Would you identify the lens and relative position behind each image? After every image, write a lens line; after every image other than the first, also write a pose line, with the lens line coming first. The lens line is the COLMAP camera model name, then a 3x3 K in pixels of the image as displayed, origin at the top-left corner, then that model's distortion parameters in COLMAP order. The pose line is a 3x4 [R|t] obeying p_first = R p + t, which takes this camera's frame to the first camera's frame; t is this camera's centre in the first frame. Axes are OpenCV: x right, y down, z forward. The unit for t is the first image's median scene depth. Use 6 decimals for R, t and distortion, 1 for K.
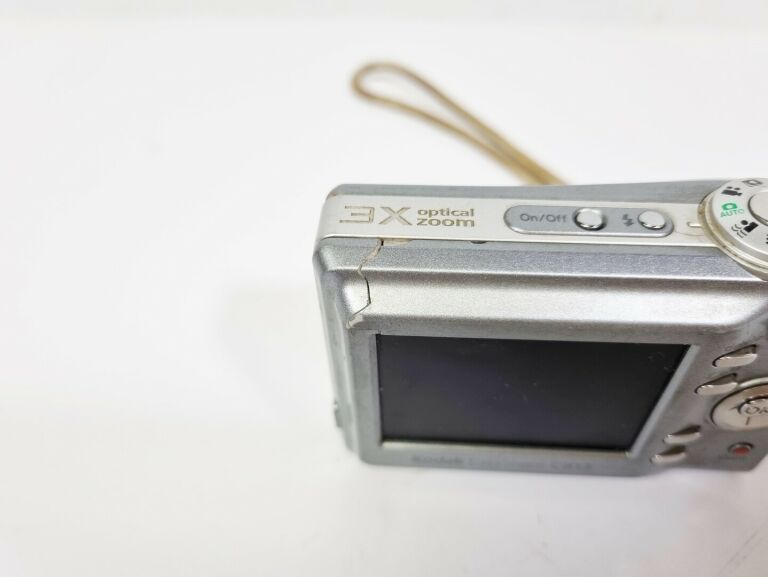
lens RADIAL K [[629.0, 0, 389.2], [0, 629.0, 292.0], [0, 0, 1]] dist [-0.022632, -0.000756]
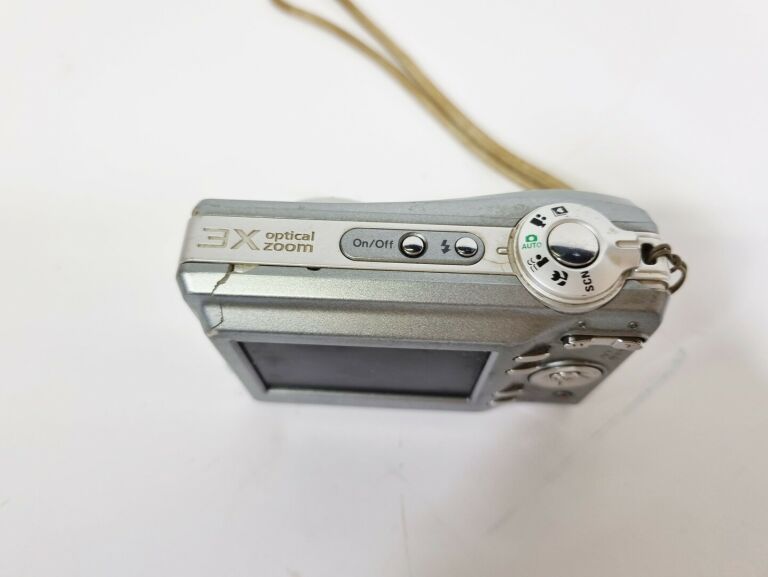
lens RADIAL K [[592.9, 0, 382.0], [0, 592.9, 291.8], [0, 0, 1]] dist [-0.064545, 0.005370]
pose [[0.999903, -0.001915, 0.013790, 0.245877], [-0.001914, 0.962195, 0.272355, -0.326792], [-0.013790, -0.272355, 0.962098, -0.068325]]
